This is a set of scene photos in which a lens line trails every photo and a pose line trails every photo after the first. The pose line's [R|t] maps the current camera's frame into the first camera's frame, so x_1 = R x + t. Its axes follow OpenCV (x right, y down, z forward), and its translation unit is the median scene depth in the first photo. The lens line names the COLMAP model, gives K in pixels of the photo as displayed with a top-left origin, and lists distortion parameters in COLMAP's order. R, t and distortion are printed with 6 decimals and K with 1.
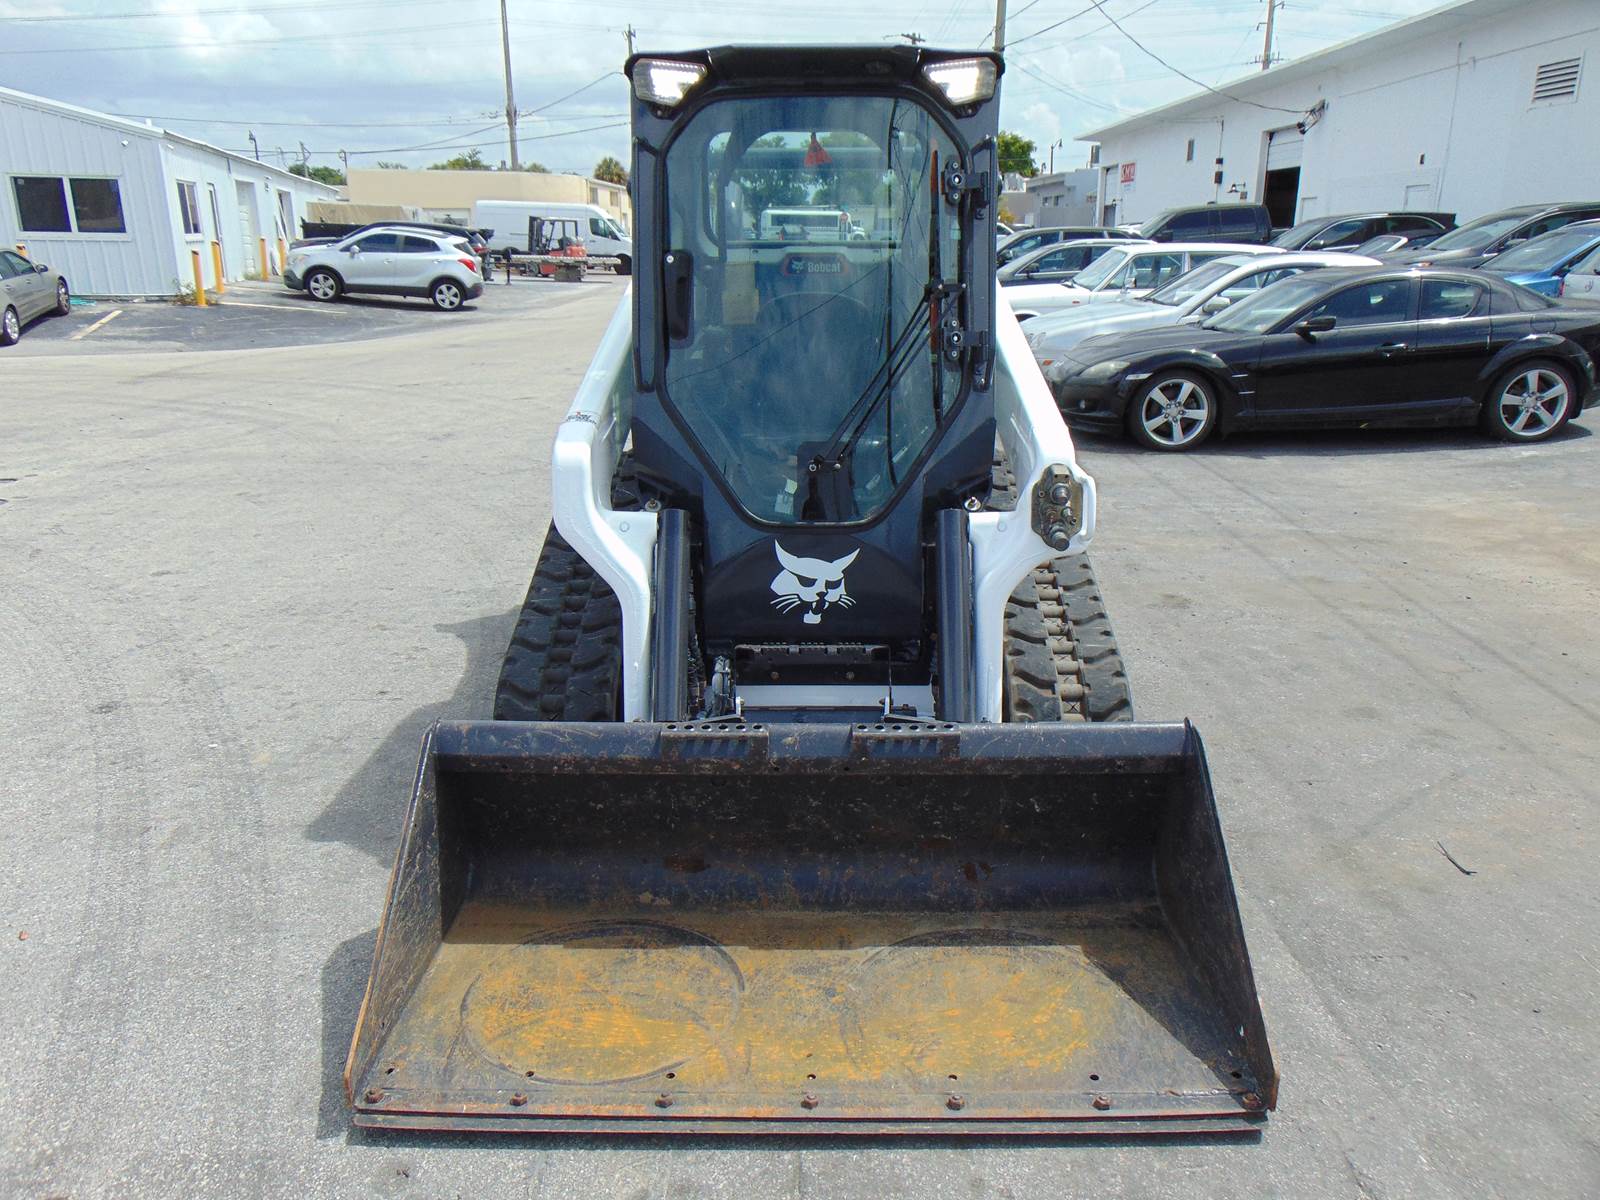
lens RADIAL K [[1196.5, 0, 801.4], [0, 1196.5, 596.8], [0, 0, 1]] dist [0.000263, 0.001667]
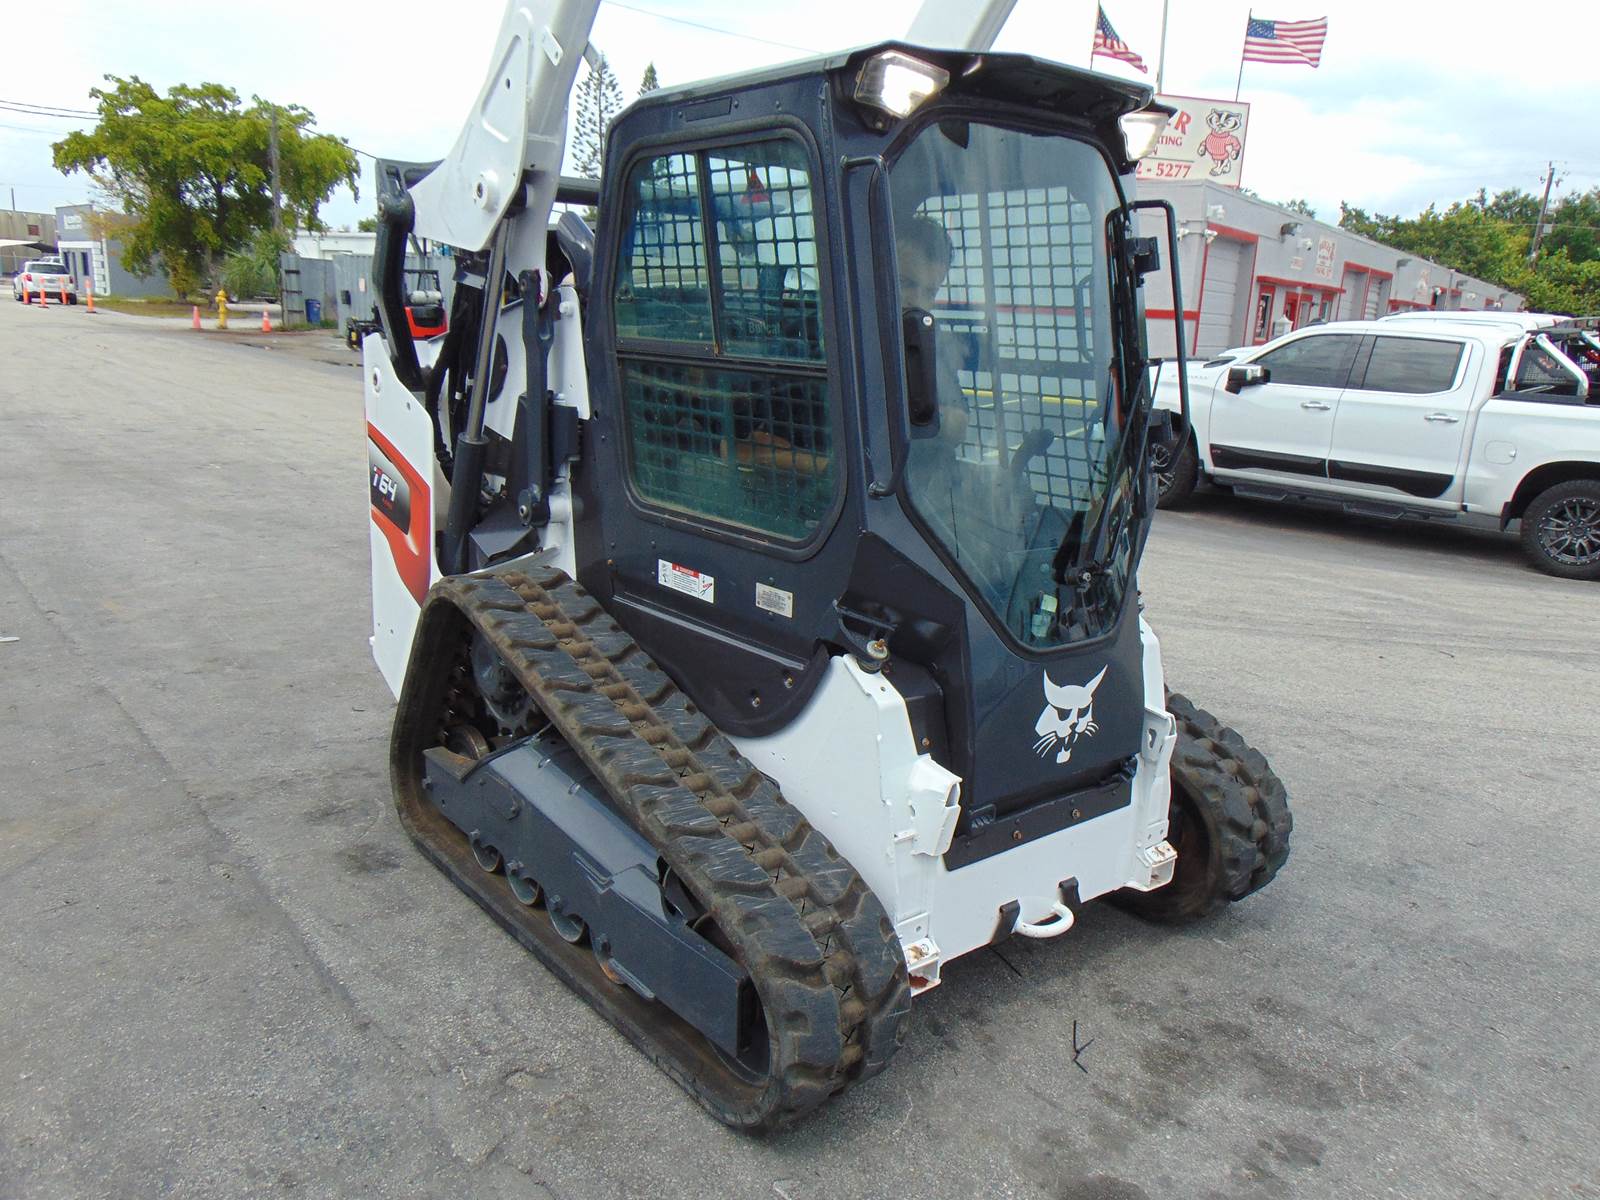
lens RADIAL K [[1173.3, 0, 814.7], [0, 1173.3, 595.7], [0, 0, 1]] dist [-0.003155, 0.007289]
pose [[-0.750639, 0.121013, -0.649536, 0.467493], [-0.235343, 0.869634, 0.433993, -0.440453], [0.617377, 0.478636, -0.624302, 1.499528]]
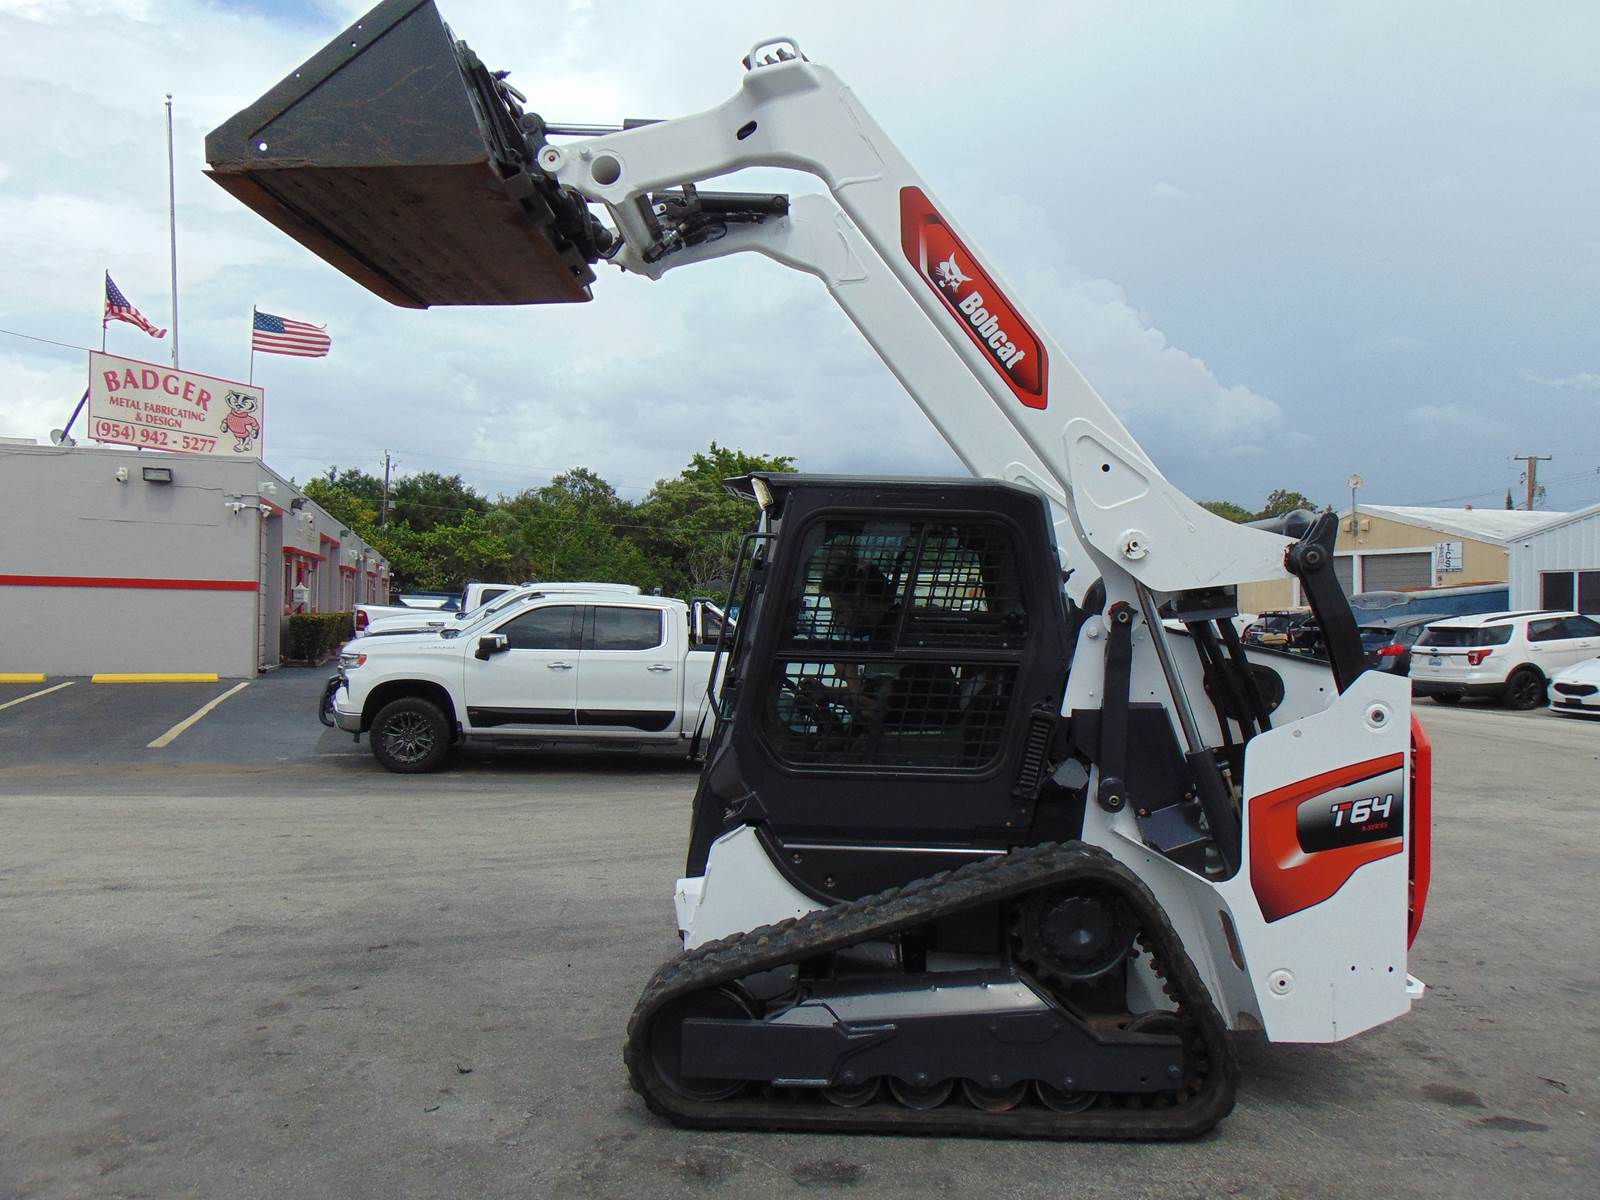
lens RADIAL K [[1163.5, 0, 800.7], [0, 1163.5, 601.9], [0, 0, 1]] dist [0.007209, 0.009221]
pose [[0.034767, -0.002919, -0.999391, 0.979295], [-0.301736, 0.953299, -0.013281, -0.229829], [0.952757, 0.302014, 0.032262, 0.759794]]
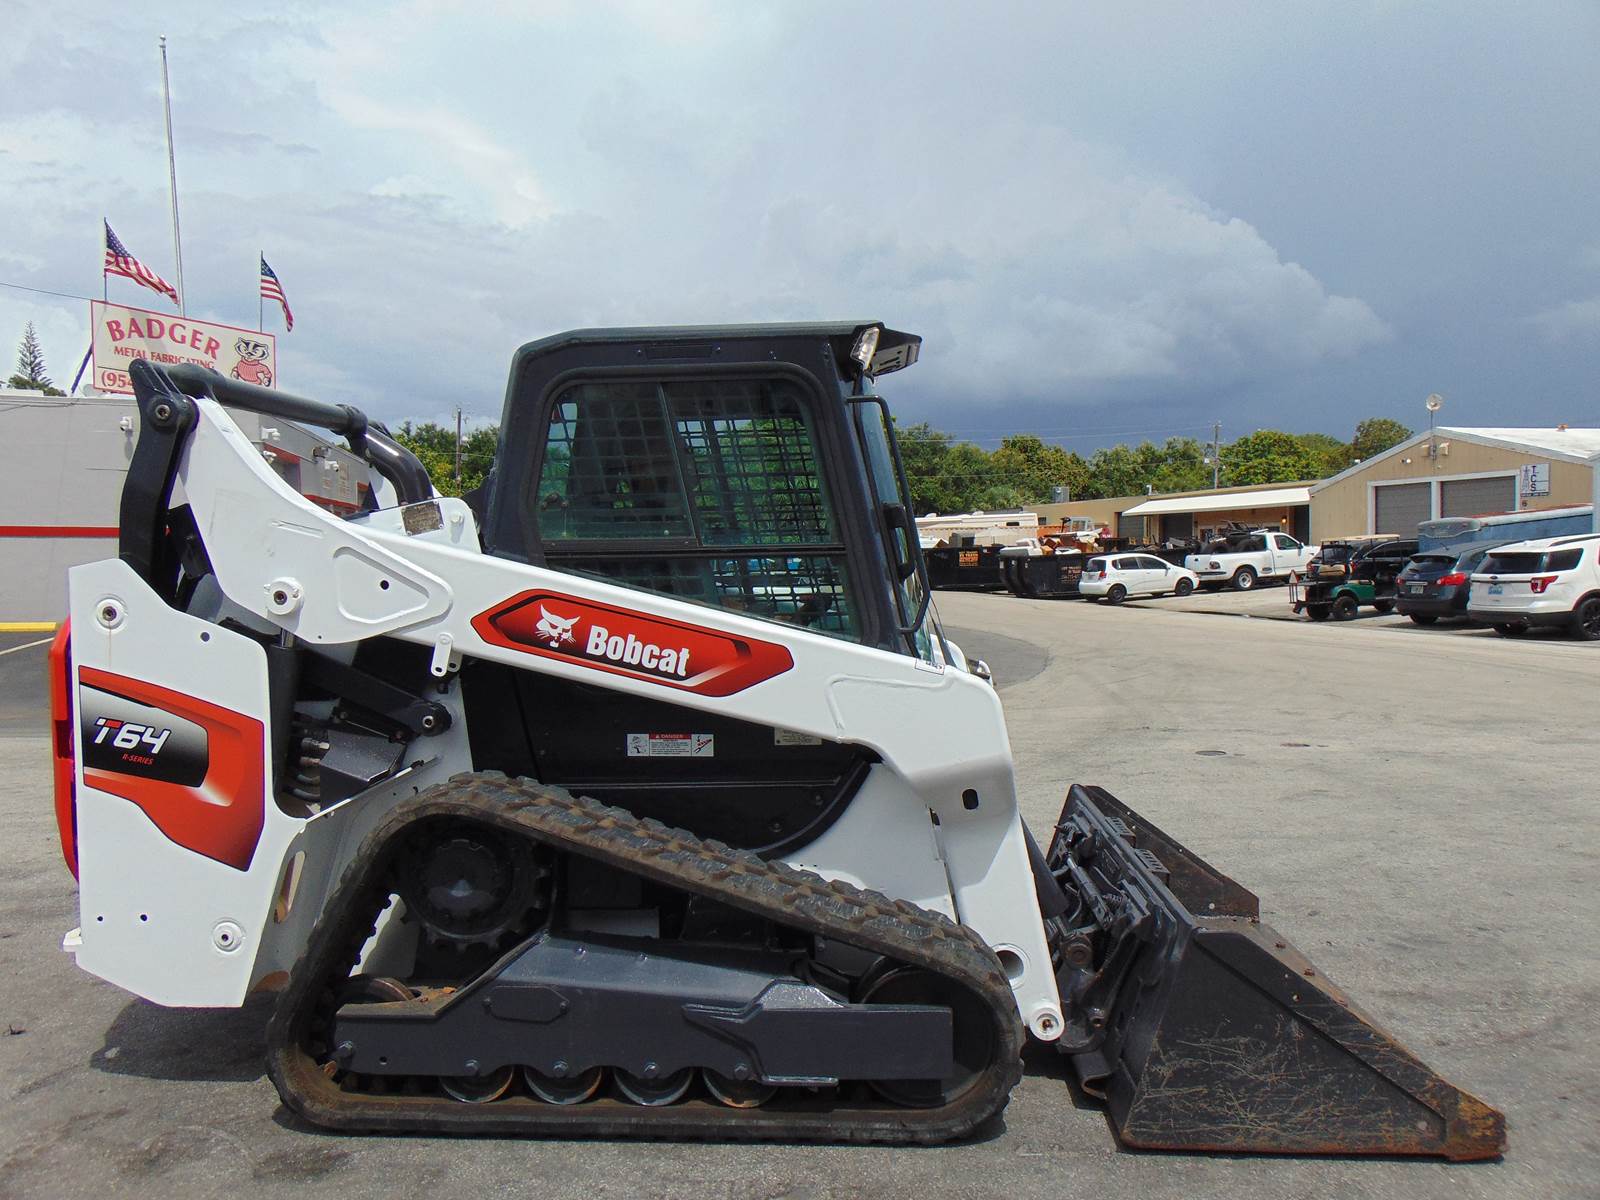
lens RADIAL K [[1171.5, 0, 787.6], [0, 1171.5, 603.8], [0, 0, 1]] dist [-0.002839, 0.027056]
pose [[-0.041690, 0.045373, -0.998100, 0.829312], [-0.283932, 0.957244, 0.055376, -0.292662], [0.957938, 0.285701, -0.027025, 1.103358]]
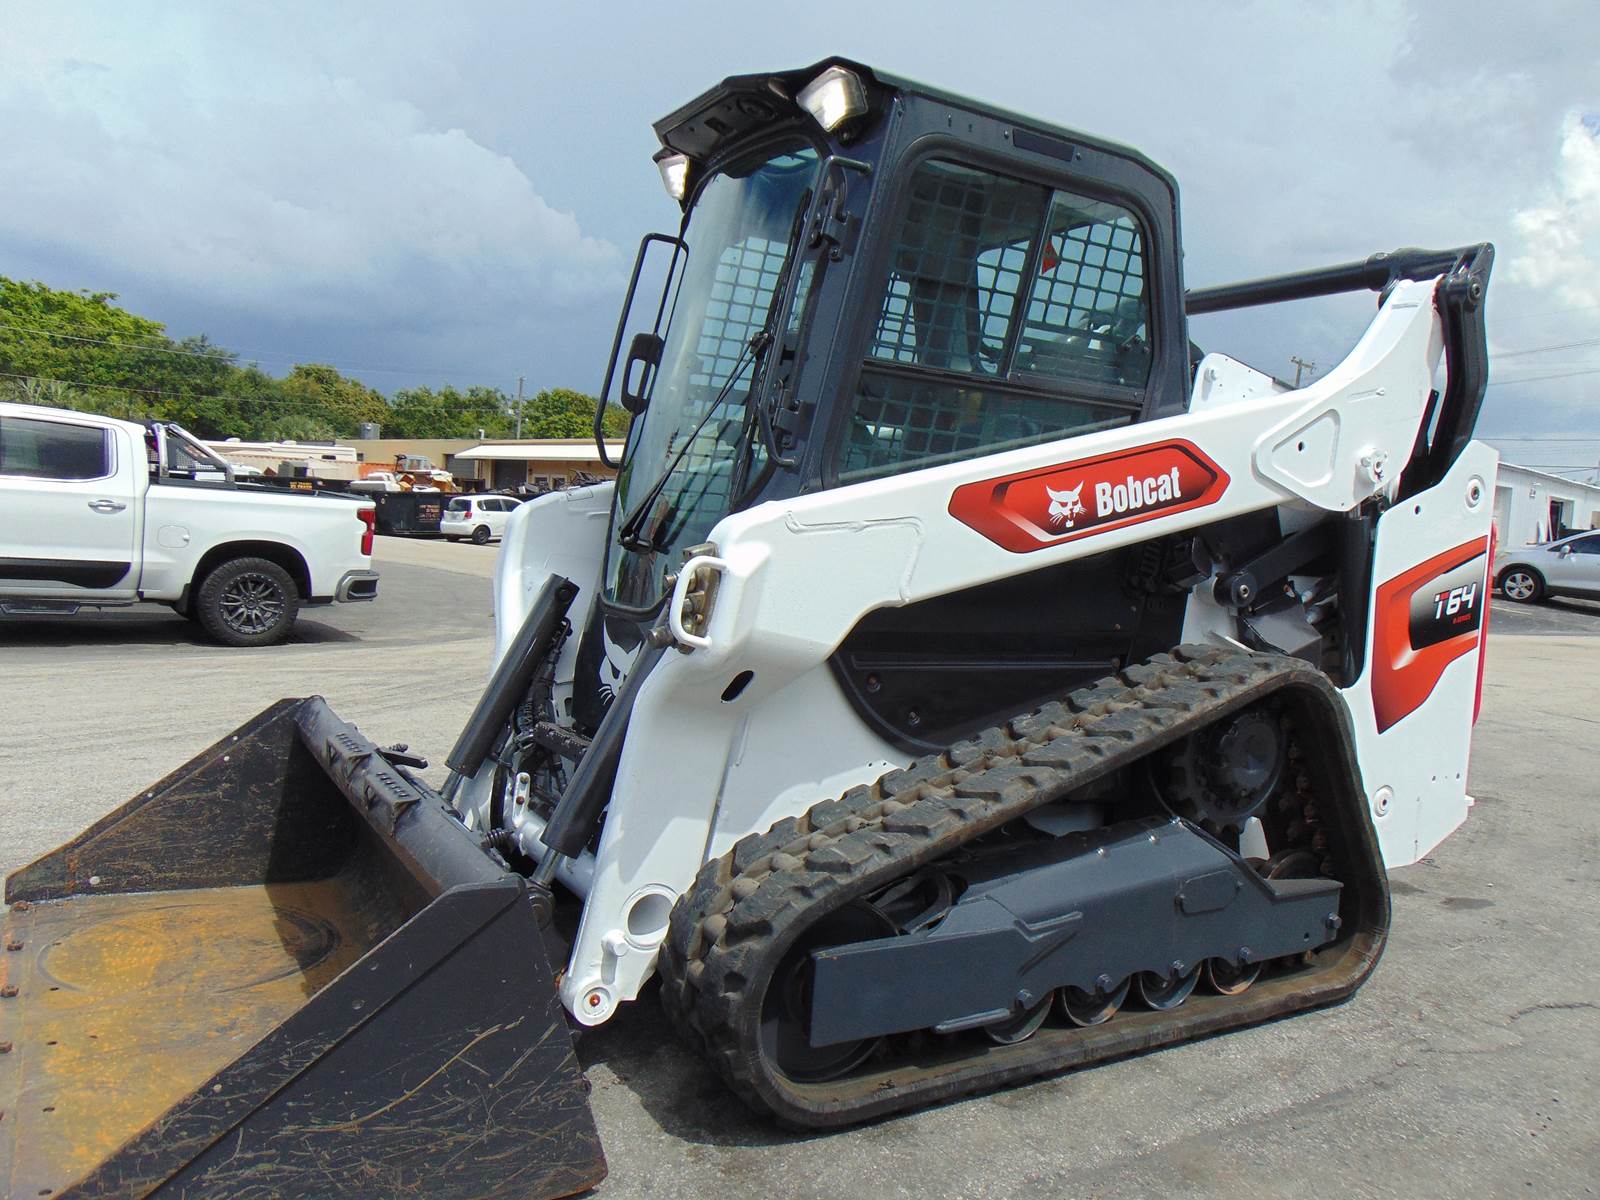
lens RADIAL K [[1178.2, 0, 792.7], [0, 1178.2, 606.0], [0, 0, 1]] dist [0.010753, 0.006532]
pose [[0.520112, 0.094701, -0.848832, 0.600405], [-0.299985, 0.950771, -0.077738, -0.022909], [0.799683, 0.295069, 0.522916, 0.473636]]
